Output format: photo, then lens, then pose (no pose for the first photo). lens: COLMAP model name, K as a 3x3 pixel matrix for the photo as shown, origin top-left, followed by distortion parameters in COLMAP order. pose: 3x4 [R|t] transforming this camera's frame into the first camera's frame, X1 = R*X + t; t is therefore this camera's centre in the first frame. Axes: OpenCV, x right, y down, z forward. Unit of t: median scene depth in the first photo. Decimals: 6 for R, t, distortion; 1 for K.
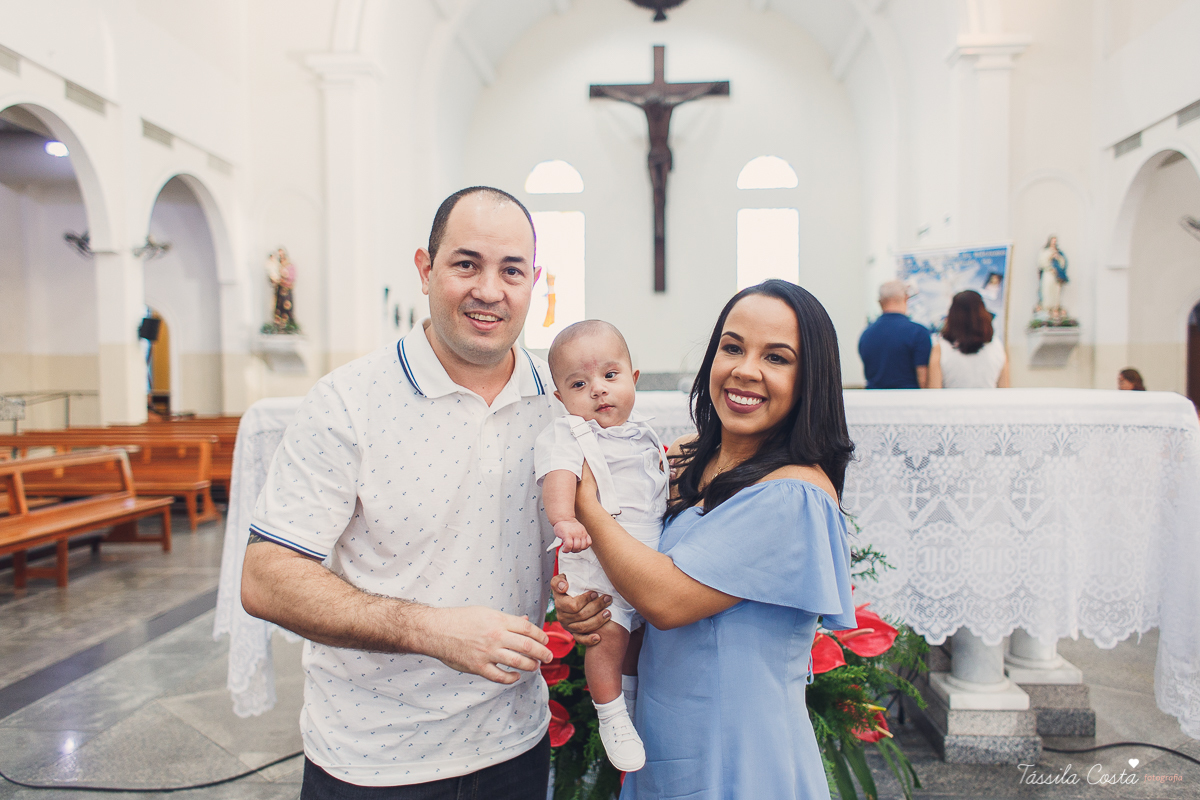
lens RADIAL K [[1042.3, 0, 596.3], [0, 1042.3, 394.2], [0, 0, 1]] dist [0.046090, -0.010086]
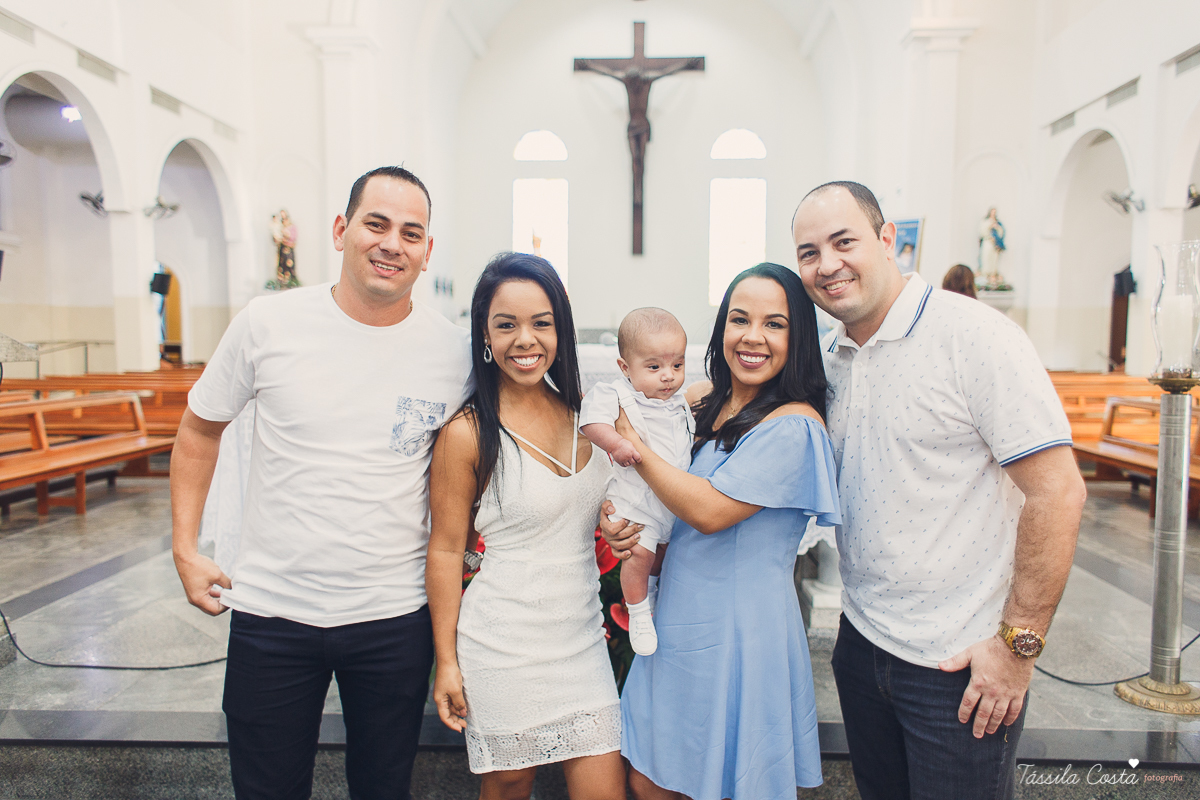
lens RADIAL K [[966.1, 0, 597.1], [0, 966.1, 397.6], [0, 0, 1]] dist [0.045840, -0.009046]
pose [[0.999847, 0.009427, 0.014735, 0.012304], [-0.010153, 0.998697, 0.050006, 0.000638], [-0.014245, -0.050148, 0.998640, -0.019088]]
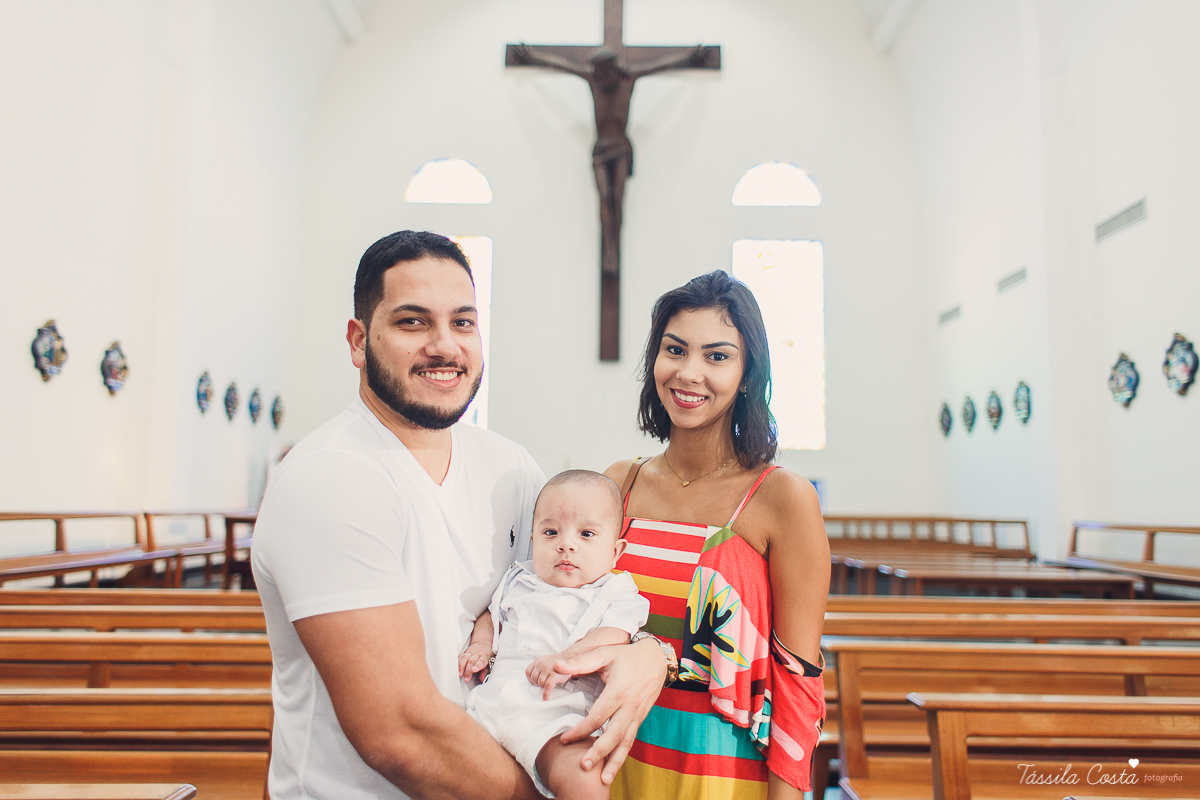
lens RADIAL K [[968.4, 0, 600.0], [0, 968.4, 400.0], [0, 0, 1]] dist [0.047651, -0.012005]
pose [[0.998635, 0.024043, 0.046370, 0.060794], [-0.017827, 0.991343, -0.130085, 0.005153], [-0.049096, 0.129081, 0.990418, 0.892185]]
